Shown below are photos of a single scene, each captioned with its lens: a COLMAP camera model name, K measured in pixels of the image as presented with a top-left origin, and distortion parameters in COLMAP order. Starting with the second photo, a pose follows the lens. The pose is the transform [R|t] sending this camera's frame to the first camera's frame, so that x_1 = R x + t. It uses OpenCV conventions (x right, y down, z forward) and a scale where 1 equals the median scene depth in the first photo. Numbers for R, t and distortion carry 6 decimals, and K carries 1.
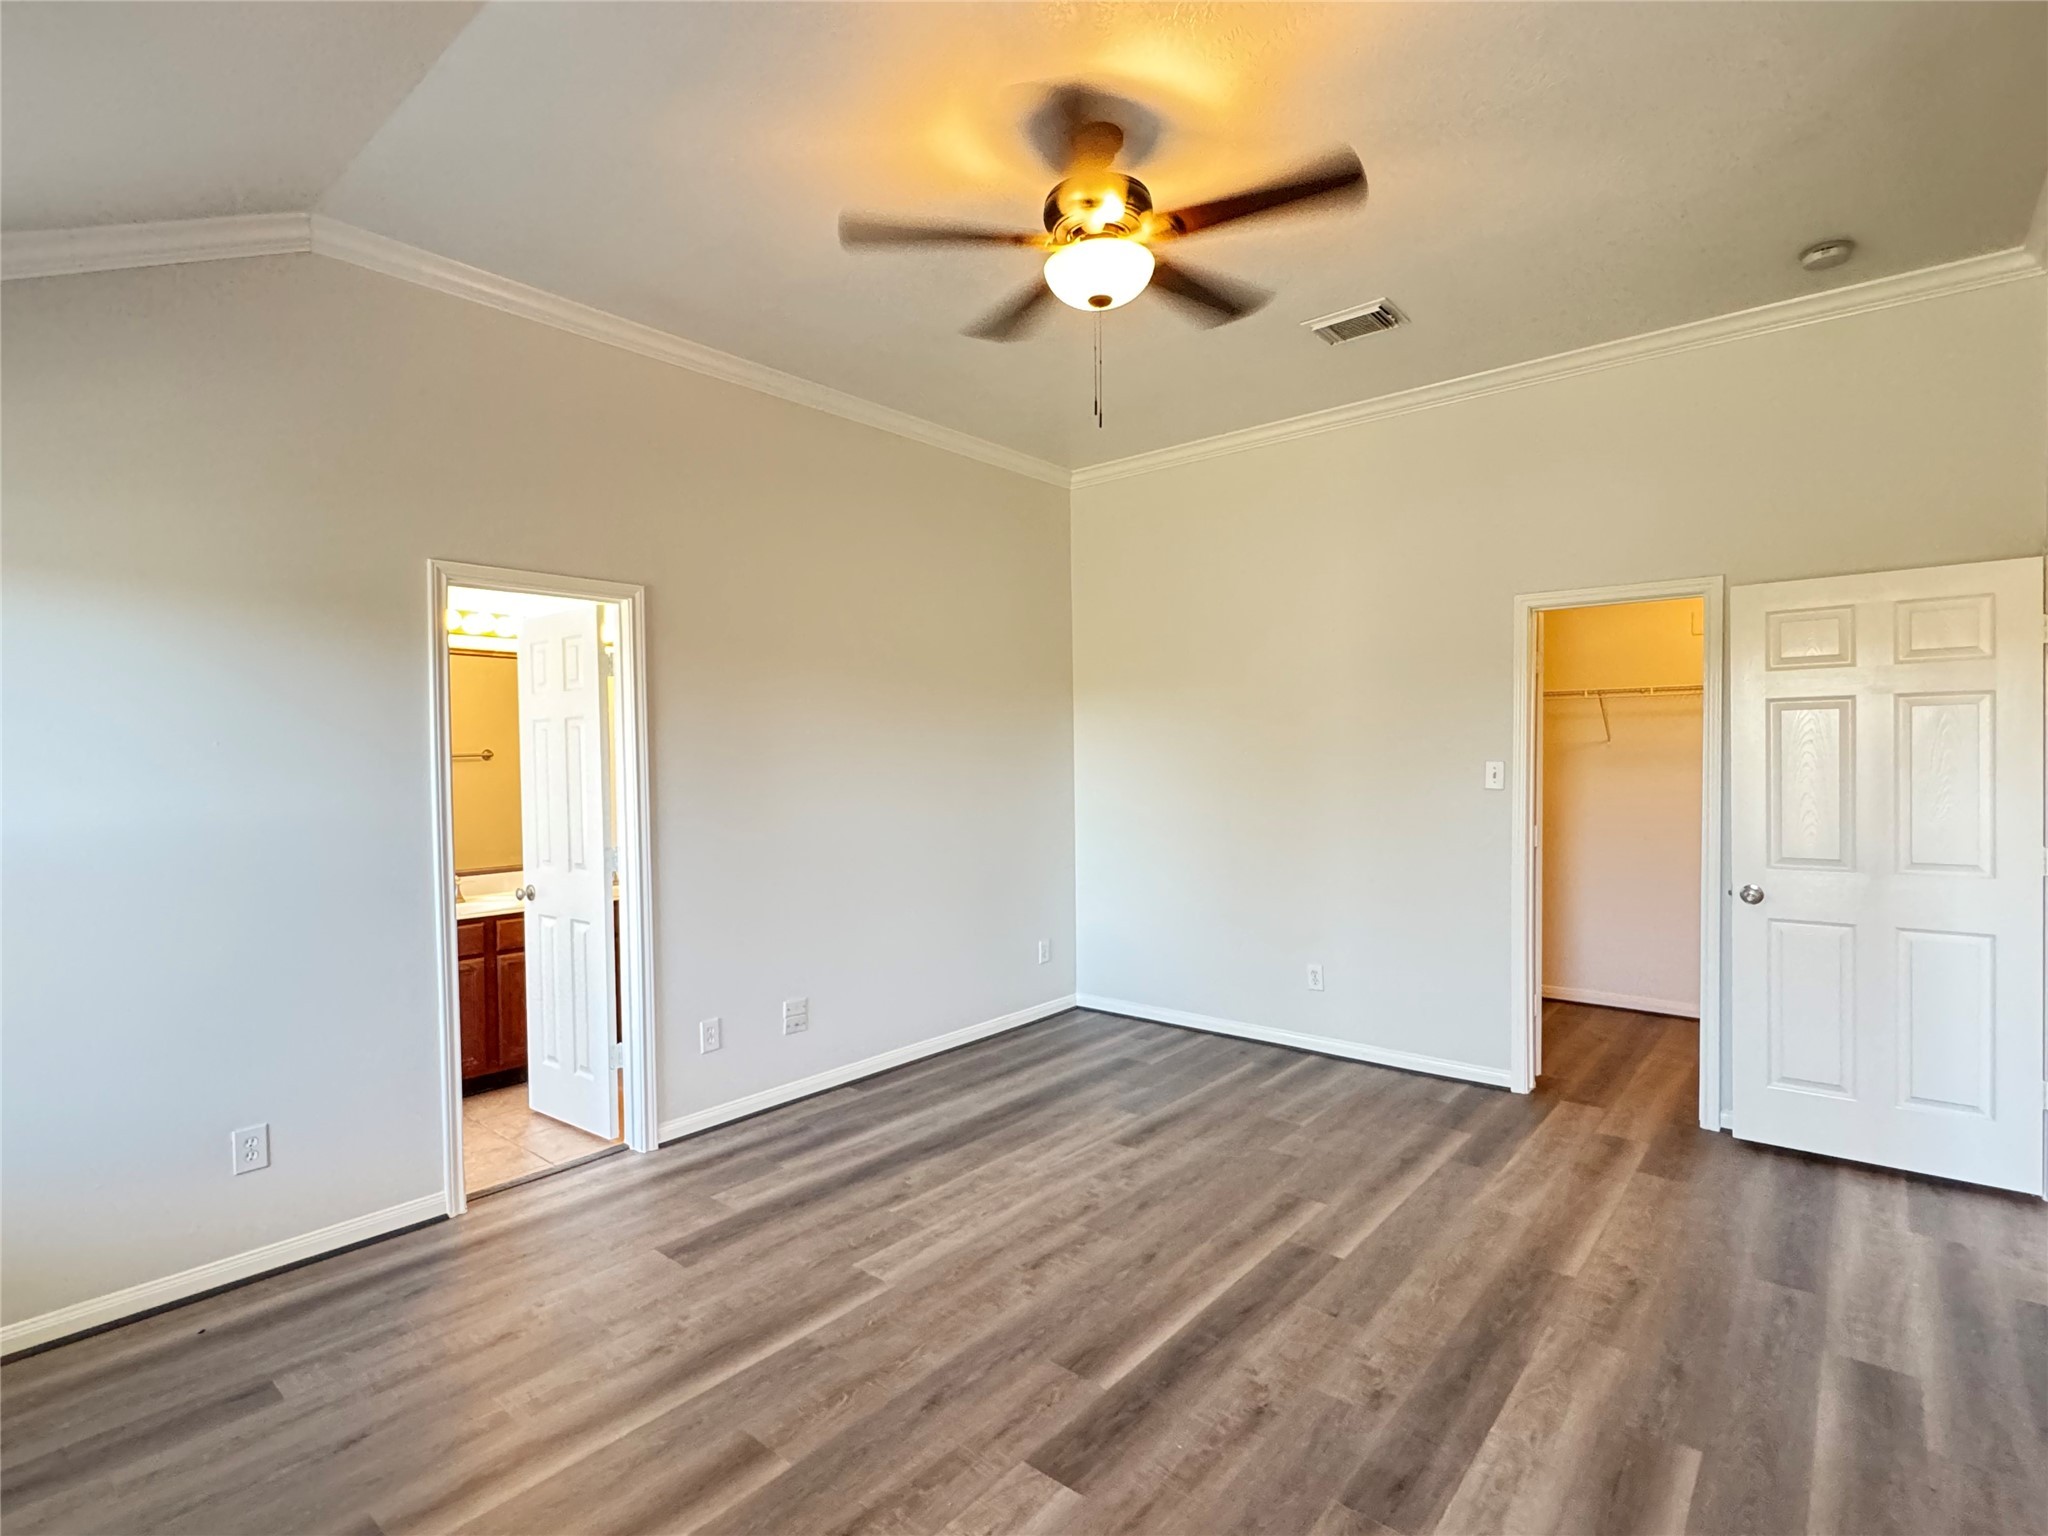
lens RADIAL K [[1002.7, 0, 1027.5], [0, 1002.7, 765.3], [0, 0, 1]] dist [-0.009460, -0.000667]
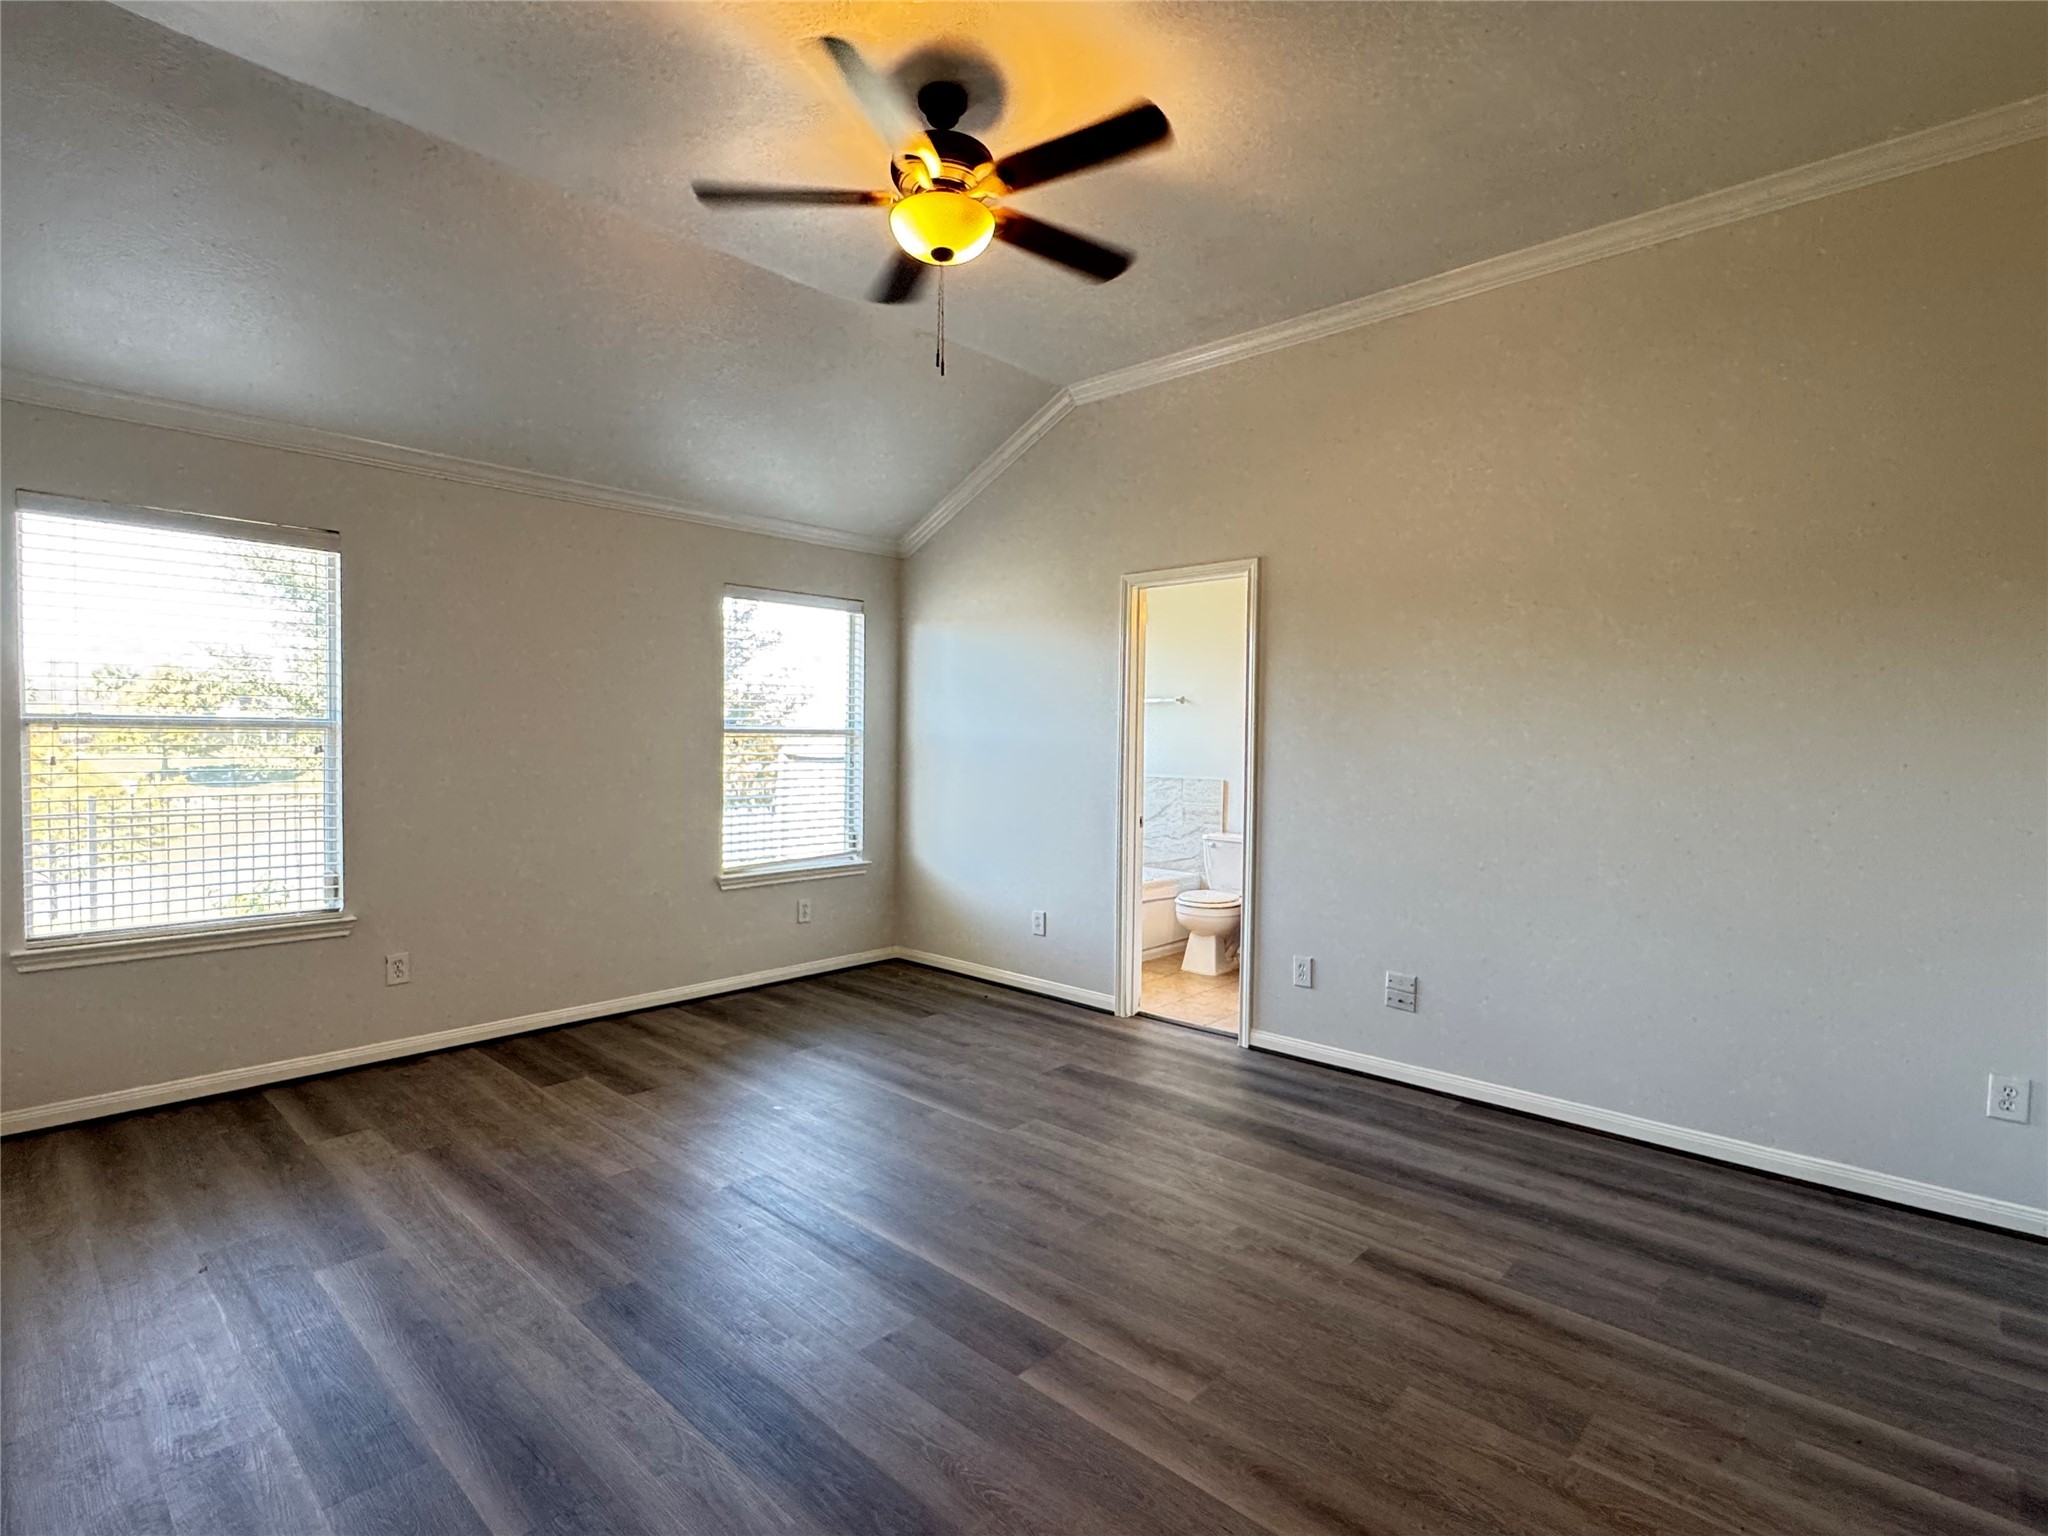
lens RADIAL K [[1002.7, 0, 1026.8], [0, 1002.7, 771.0], [0, 0, 1]] dist [-0.009460, -0.000667]
pose [[-0.040603, 0.046836, -0.998077, 0.773193], [-0.024707, 0.998548, 0.047864, 0.015971], [0.998870, 0.026602, -0.039387, 0.778436]]
